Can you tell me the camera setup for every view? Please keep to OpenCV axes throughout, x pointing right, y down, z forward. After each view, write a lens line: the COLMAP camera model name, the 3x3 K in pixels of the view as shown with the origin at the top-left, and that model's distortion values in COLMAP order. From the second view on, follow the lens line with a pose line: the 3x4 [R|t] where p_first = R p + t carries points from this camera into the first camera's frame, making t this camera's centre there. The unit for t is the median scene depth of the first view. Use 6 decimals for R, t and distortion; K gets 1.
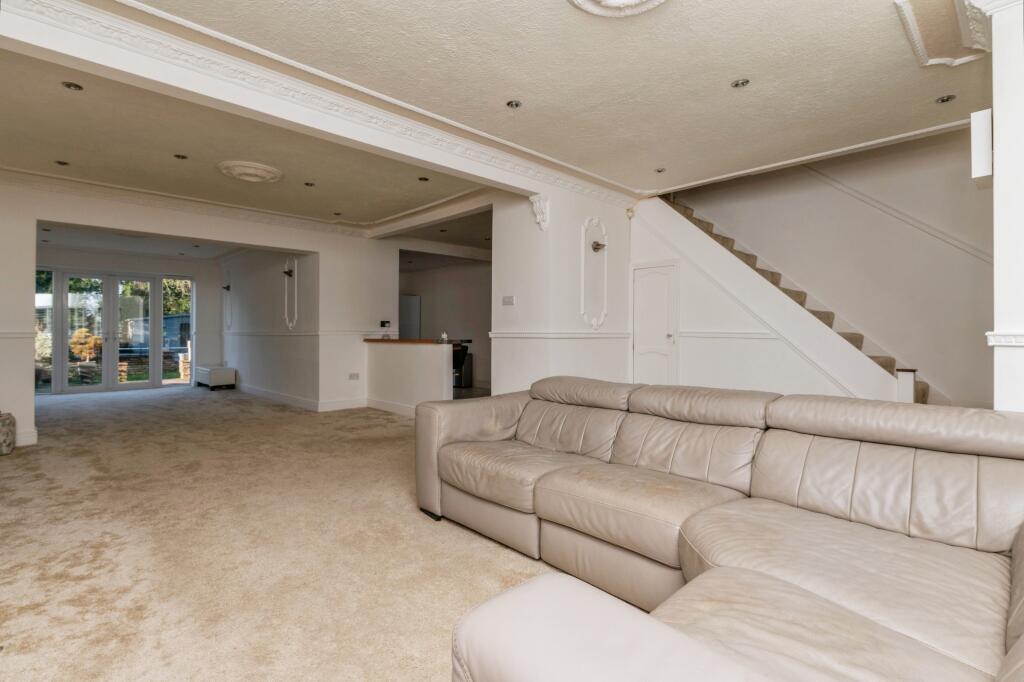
lens RADIAL K [[497.7, 0, 511.5], [0, 497.7, 334.5], [0, 0, 1]] dist [-0.000404, -0.000276]
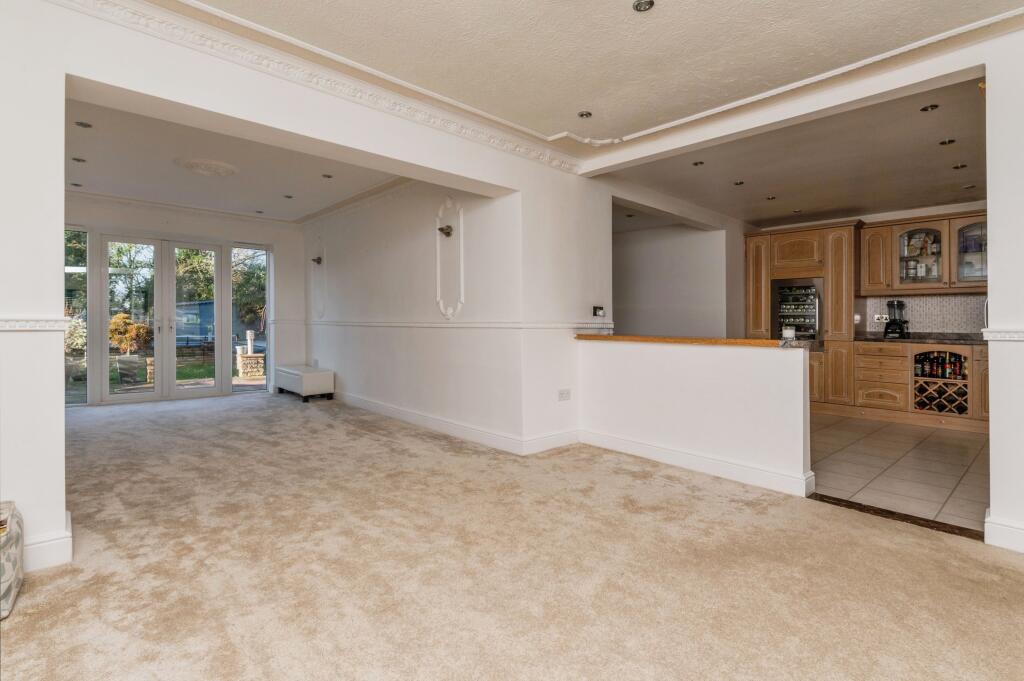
lens RADIAL K [[497.7, 0, 512.6], [0, 497.7, 331.7], [0, 0, 1]] dist [-0.000404, -0.000276]
pose [[0.999495, 0.013245, -0.028880, -0.267432], [-0.012905, 0.999846, 0.011932, -0.000661], [0.029034, -0.011553, 0.999512, 0.277145]]
